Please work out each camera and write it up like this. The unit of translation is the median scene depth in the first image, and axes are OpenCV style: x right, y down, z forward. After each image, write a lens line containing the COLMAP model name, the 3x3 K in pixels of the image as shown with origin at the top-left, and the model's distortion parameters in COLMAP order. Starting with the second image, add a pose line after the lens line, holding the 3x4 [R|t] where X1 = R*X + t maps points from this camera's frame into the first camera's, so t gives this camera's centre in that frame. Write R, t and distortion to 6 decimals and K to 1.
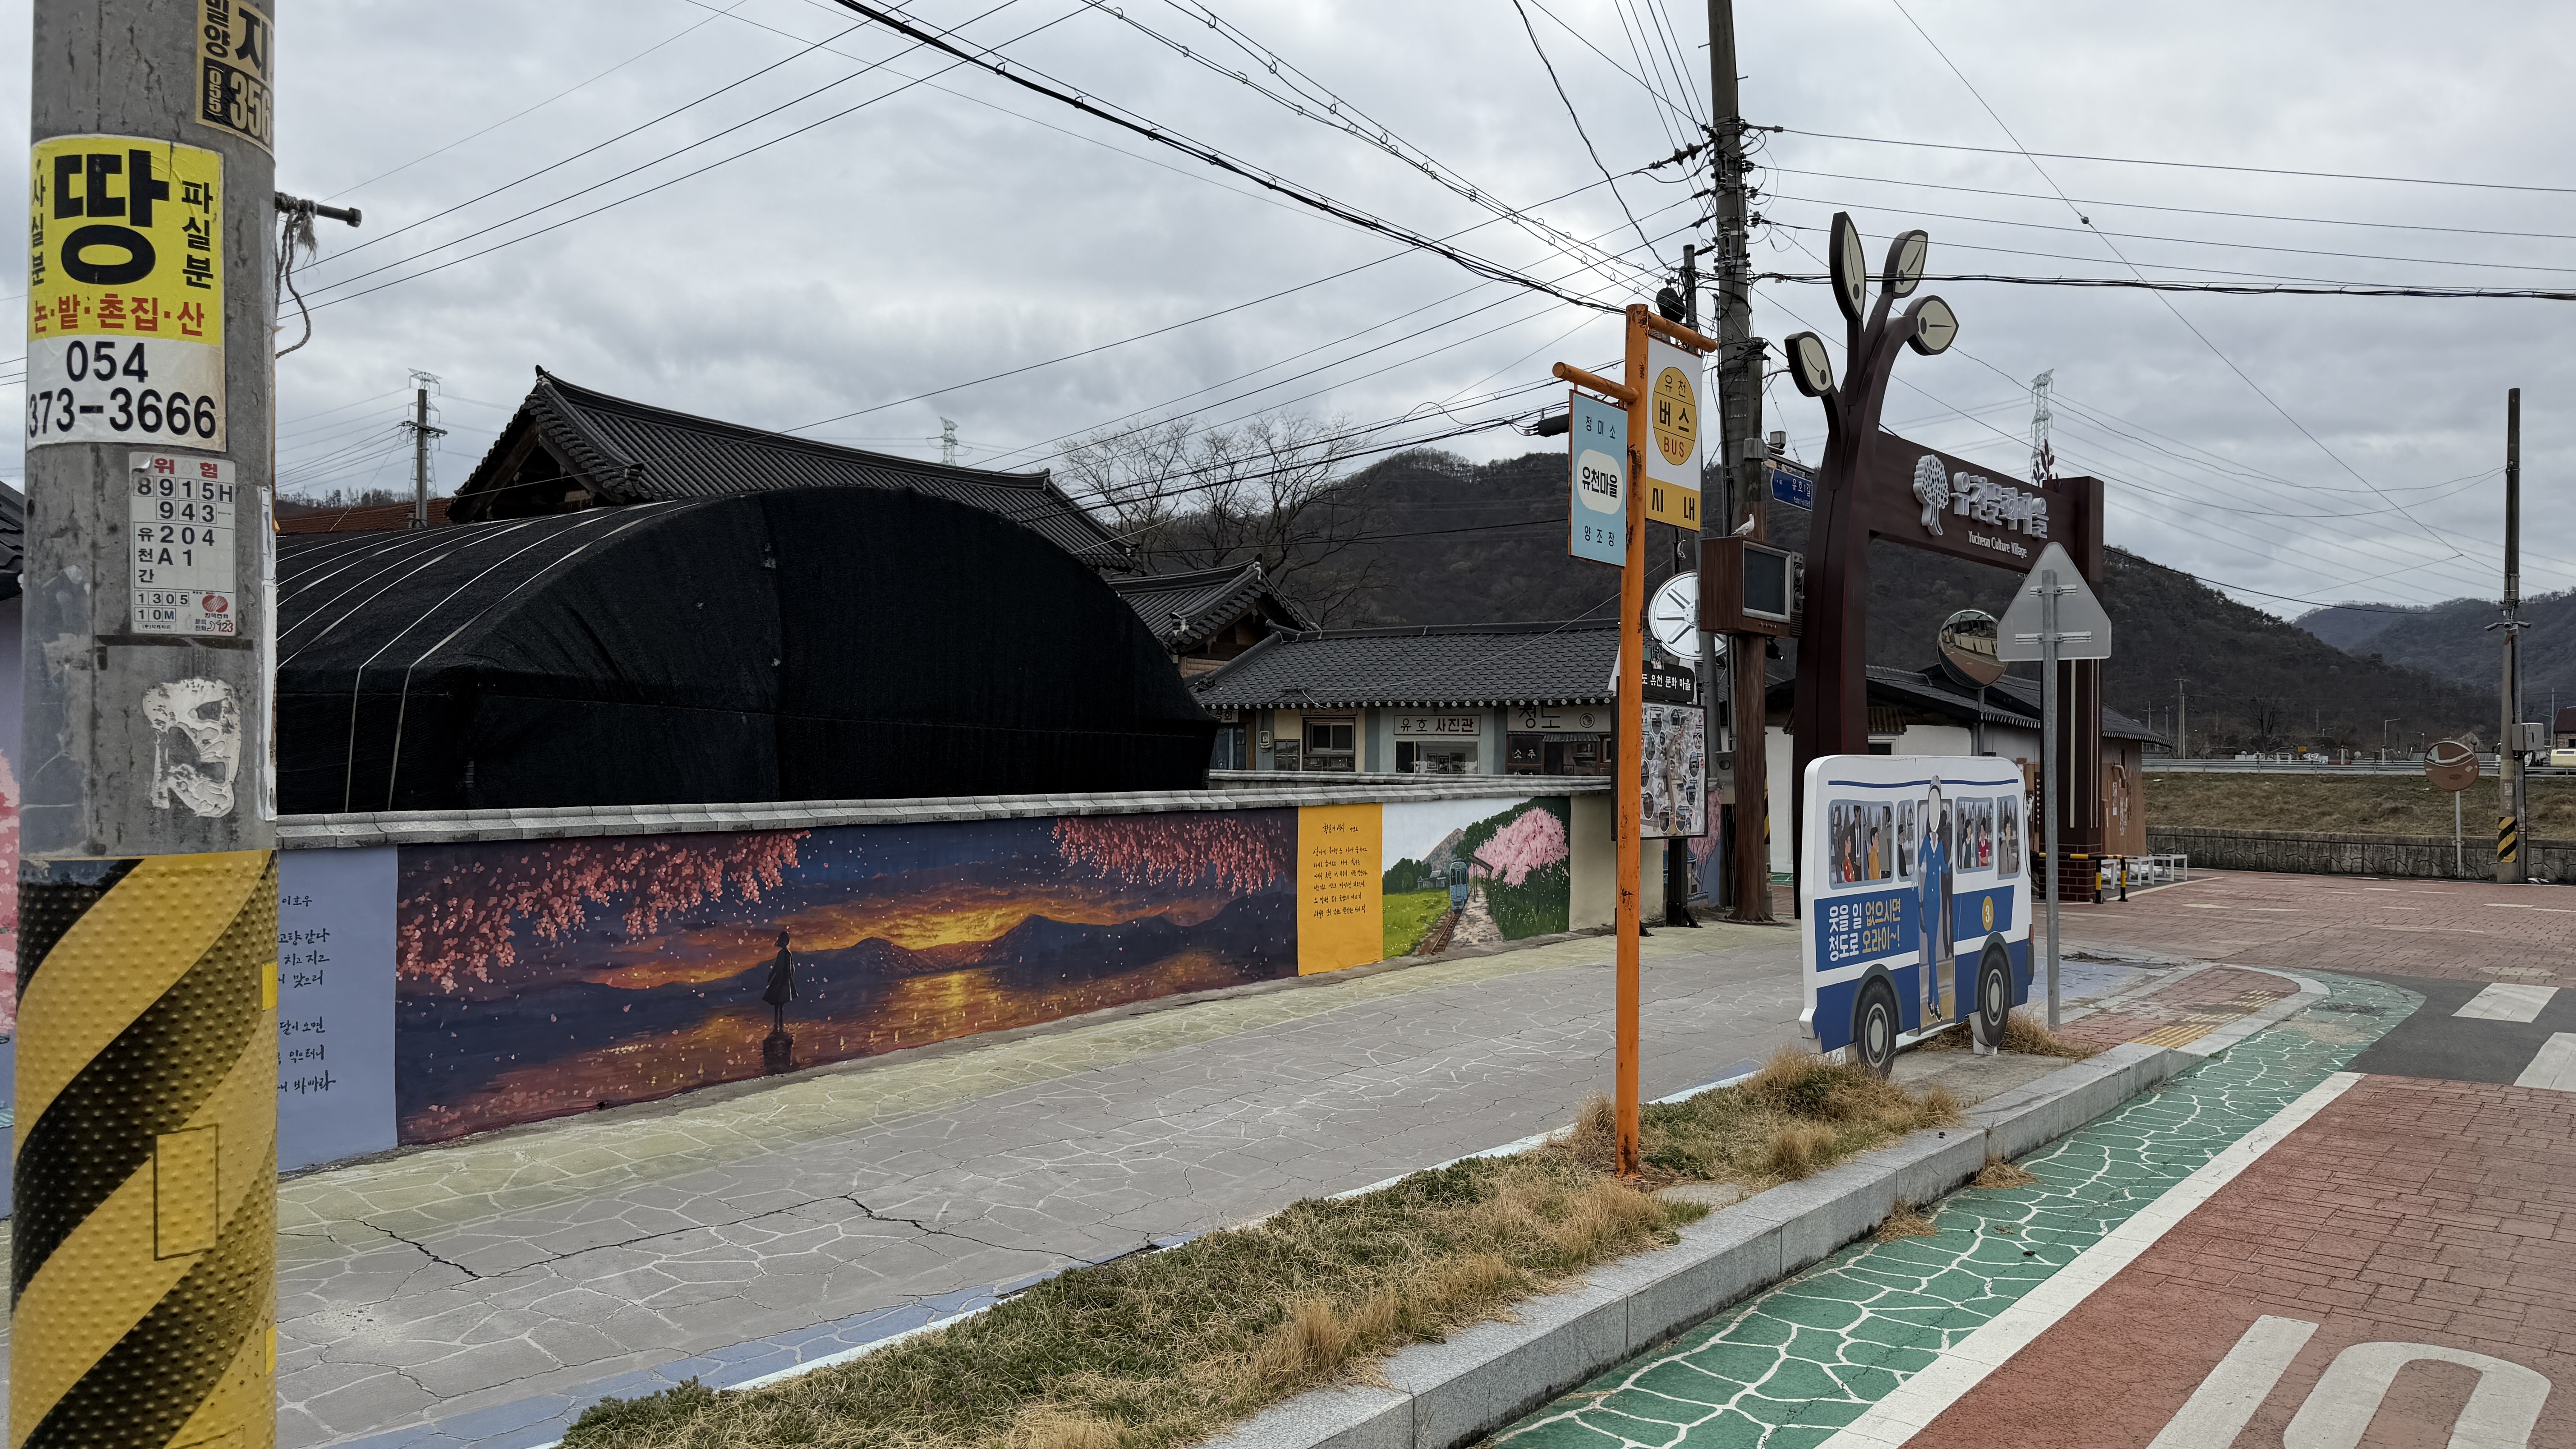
lens RADIAL K [[1729.7, 0, 1288.0], [0, 1729.7, 724.5], [0, 0, 1]] dist [0.000176, -0.043713]
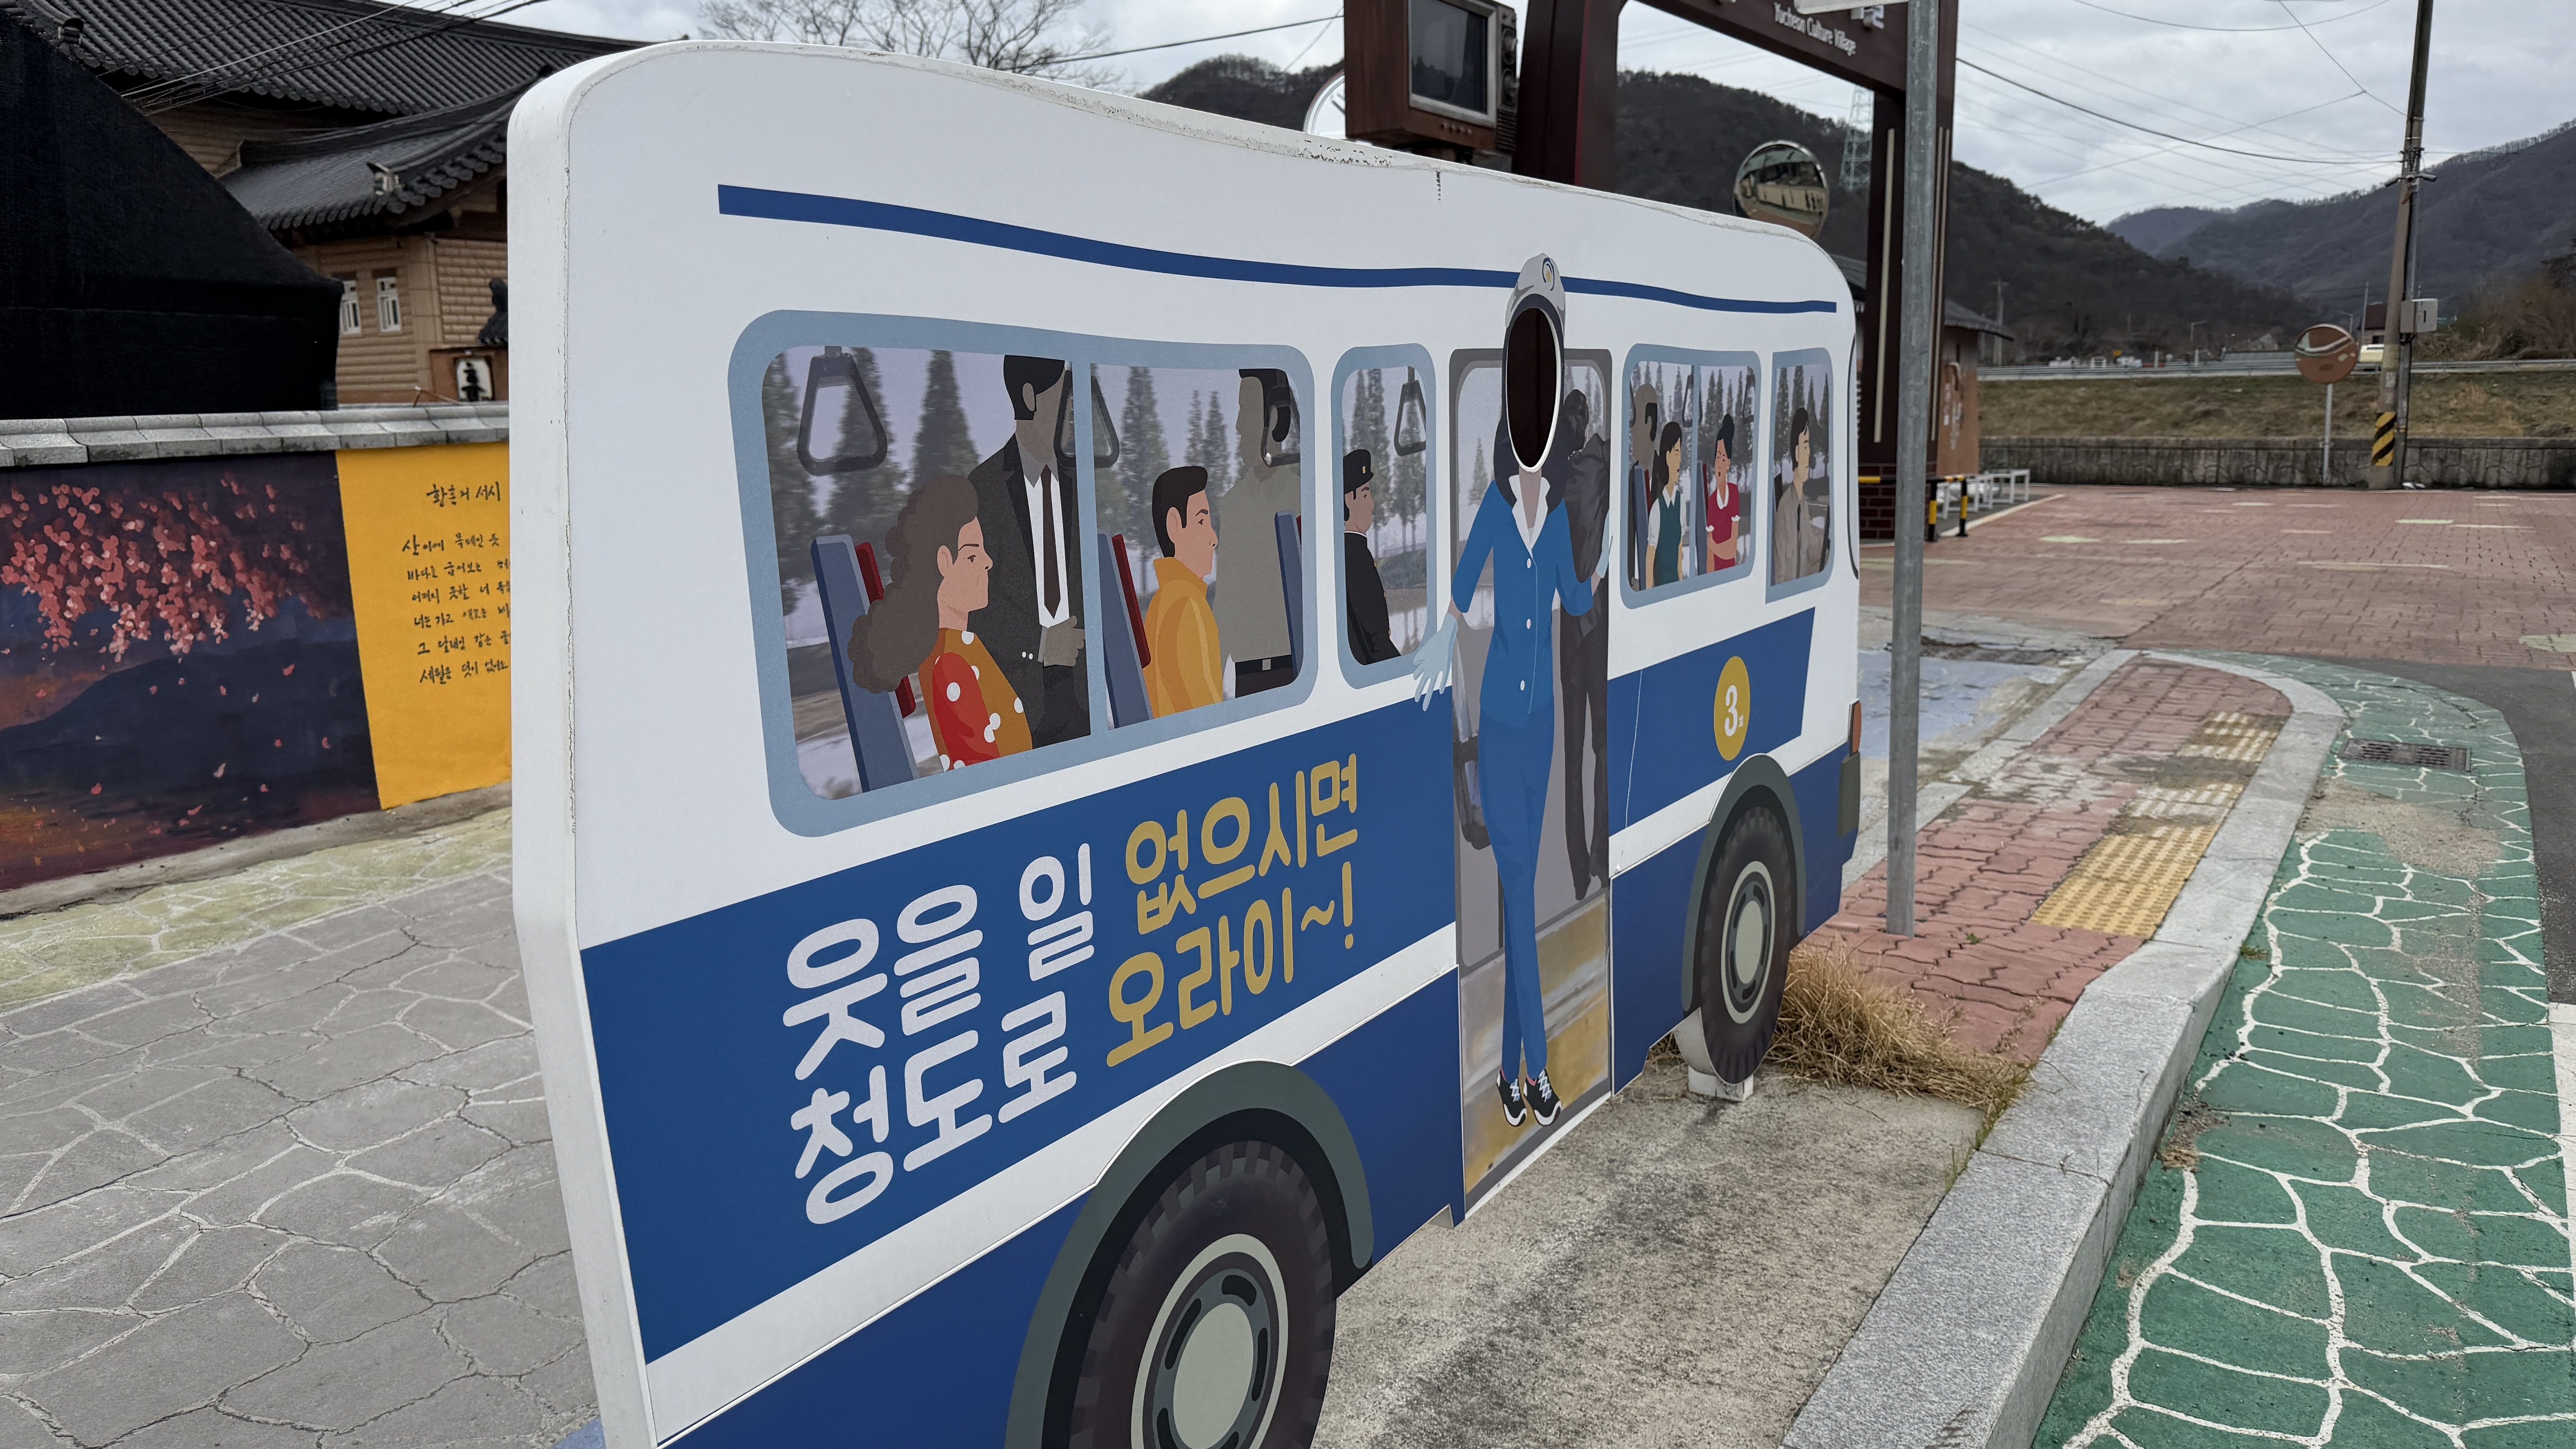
lens RADIAL K [[1795.3, 0, 1288.0], [0, 1795.3, 724.5], [0, 0, 1]] dist [-0.000892, 0.000325]
pose [[0.993592, -0.050591, 0.101072, 0.218383], [0.029266, 0.978891, 0.202278, 0.030471], [-0.109172, -0.198023, 0.974099, 0.514961]]
